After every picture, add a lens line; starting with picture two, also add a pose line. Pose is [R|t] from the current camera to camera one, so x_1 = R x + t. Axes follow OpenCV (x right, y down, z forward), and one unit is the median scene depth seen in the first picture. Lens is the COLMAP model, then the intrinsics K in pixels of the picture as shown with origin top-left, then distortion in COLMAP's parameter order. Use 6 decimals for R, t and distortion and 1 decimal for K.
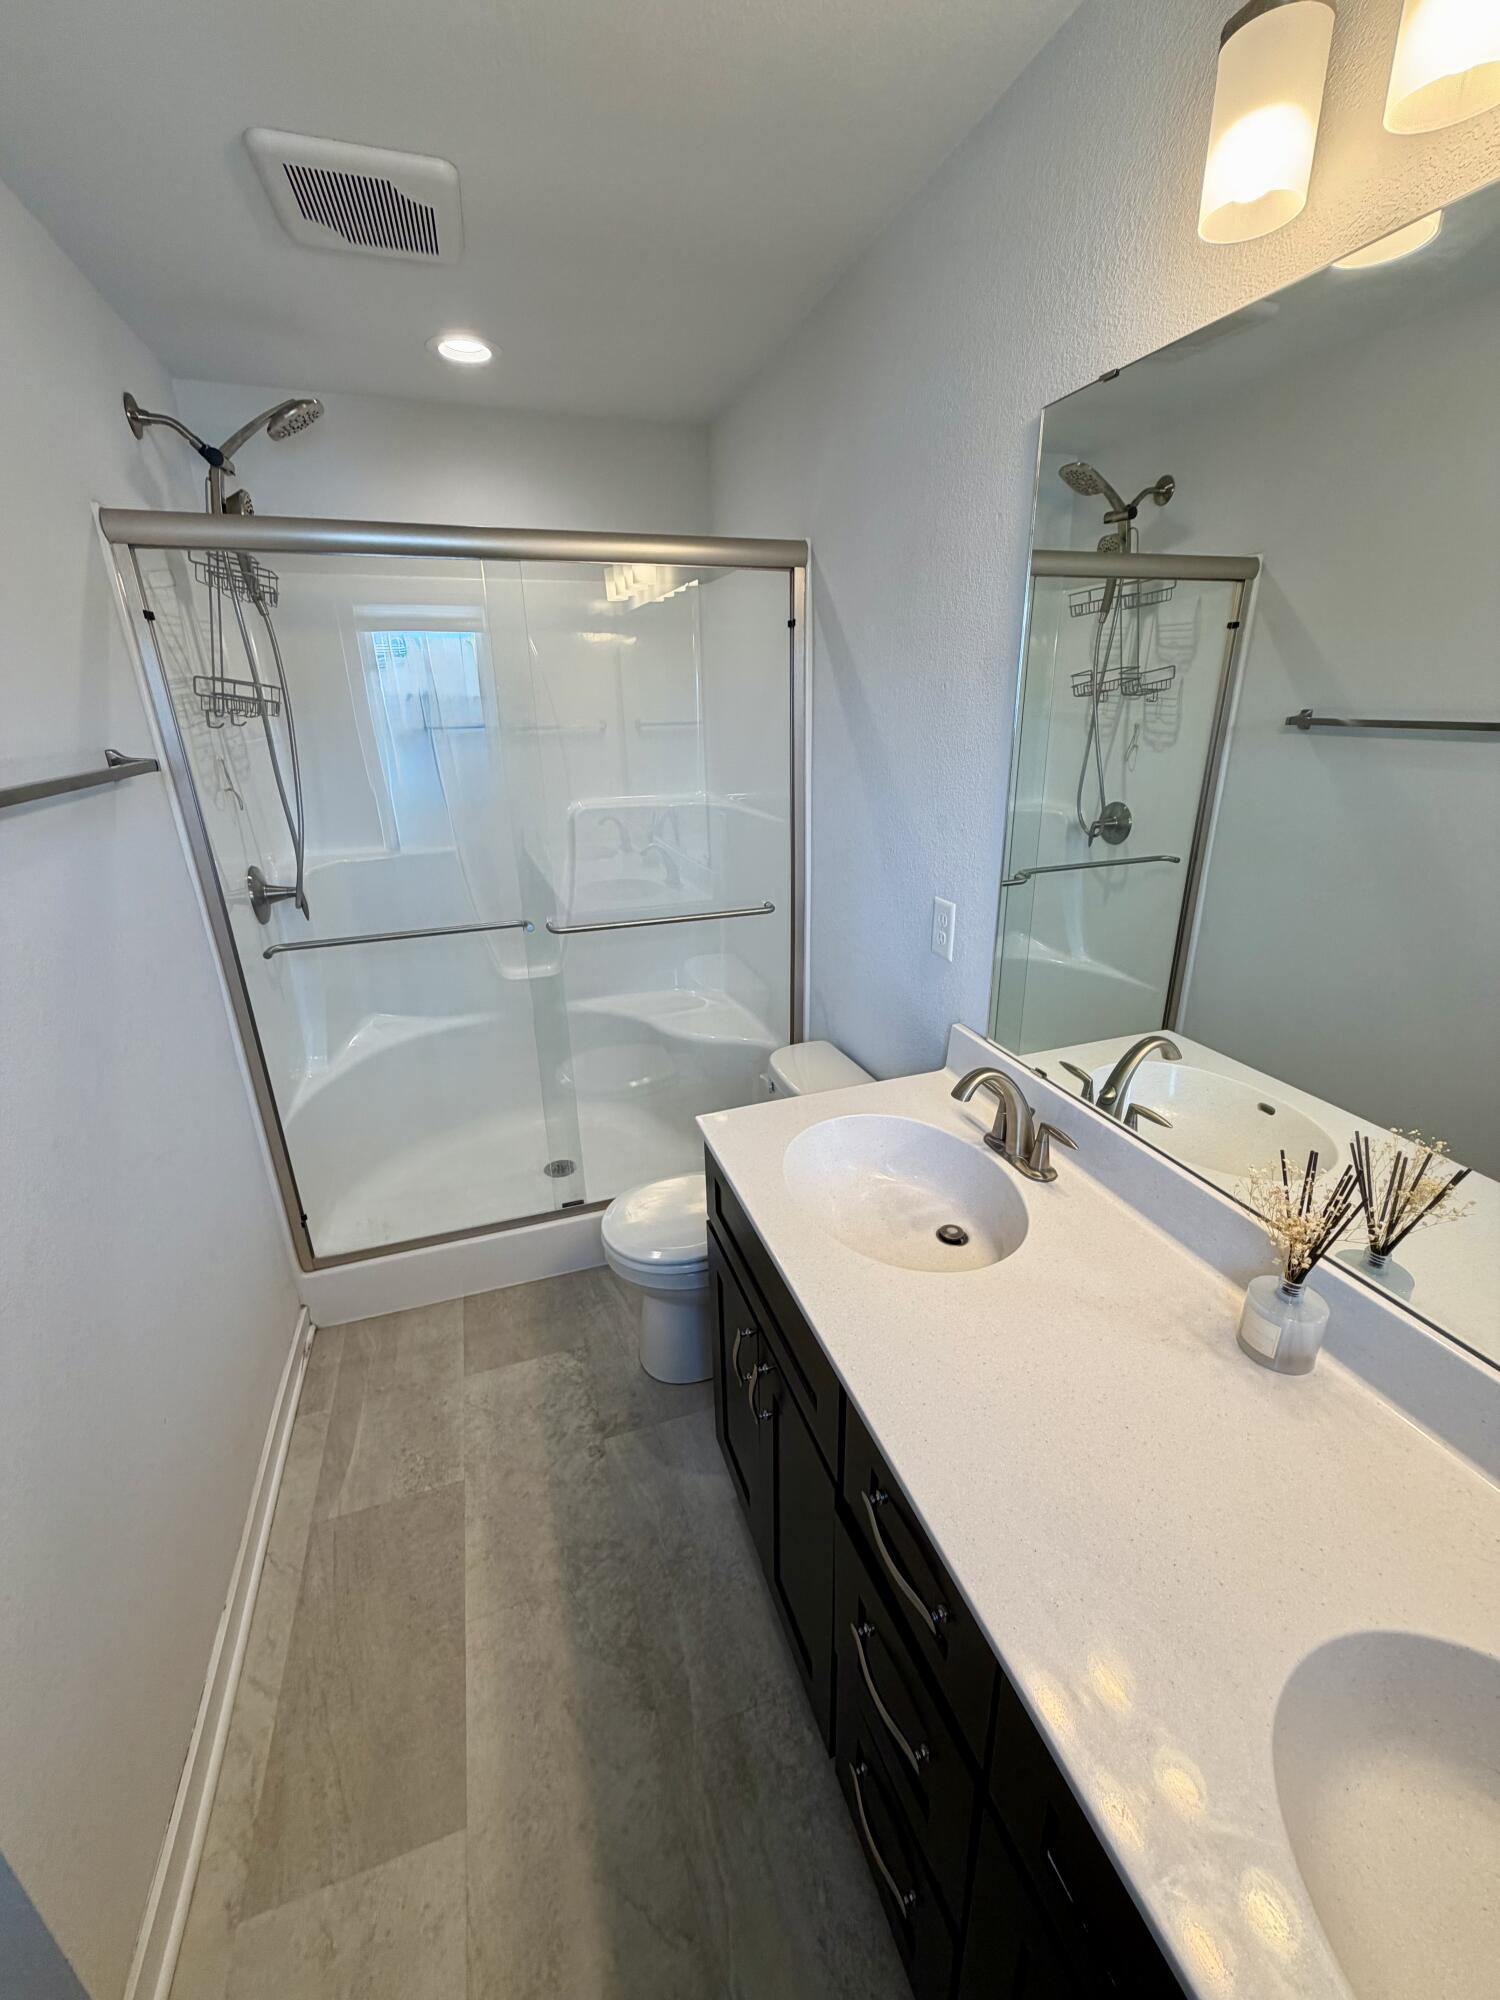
lens RADIAL K [[802.7, 0, 748.2], [0, 802.7, 995.2], [0, 0, 1]] dist [0.001968, 0.000373]
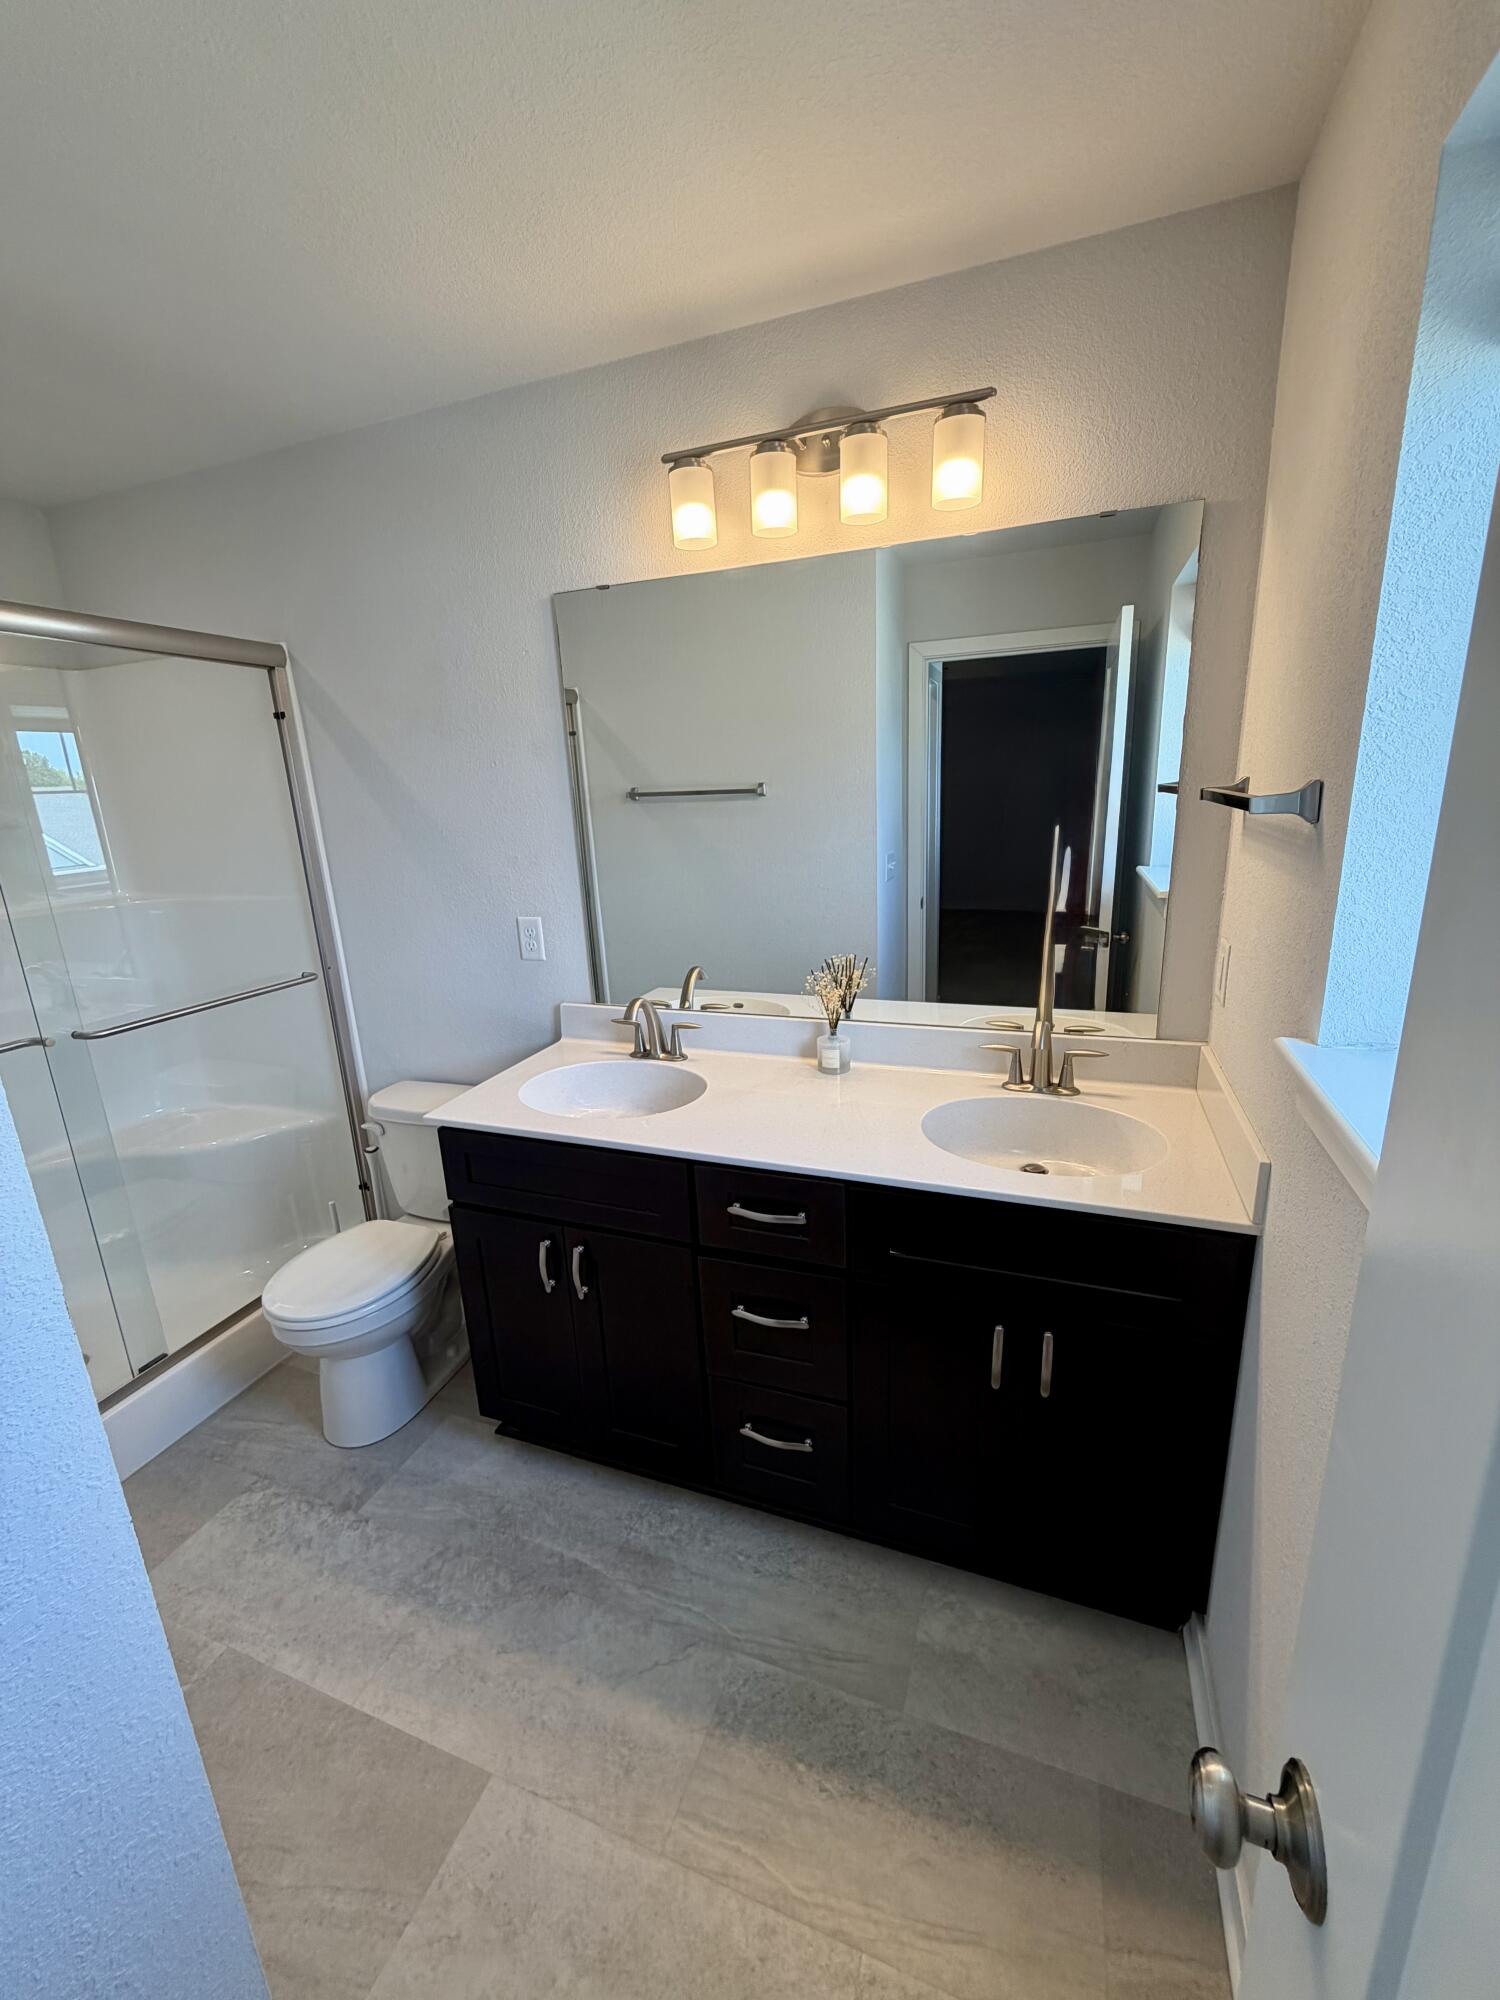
lens RADIAL K [[802.7, 0, 748.2], [0, 802.7, 995.2], [0, 0, 1]] dist [0.001968, 0.000373]
pose [[0.640770, -0.207026, 0.739293, -0.542427], [0.297169, 0.954775, 0.009801, 0.102987], [-0.707887, 0.213414, 0.673313, -0.140318]]
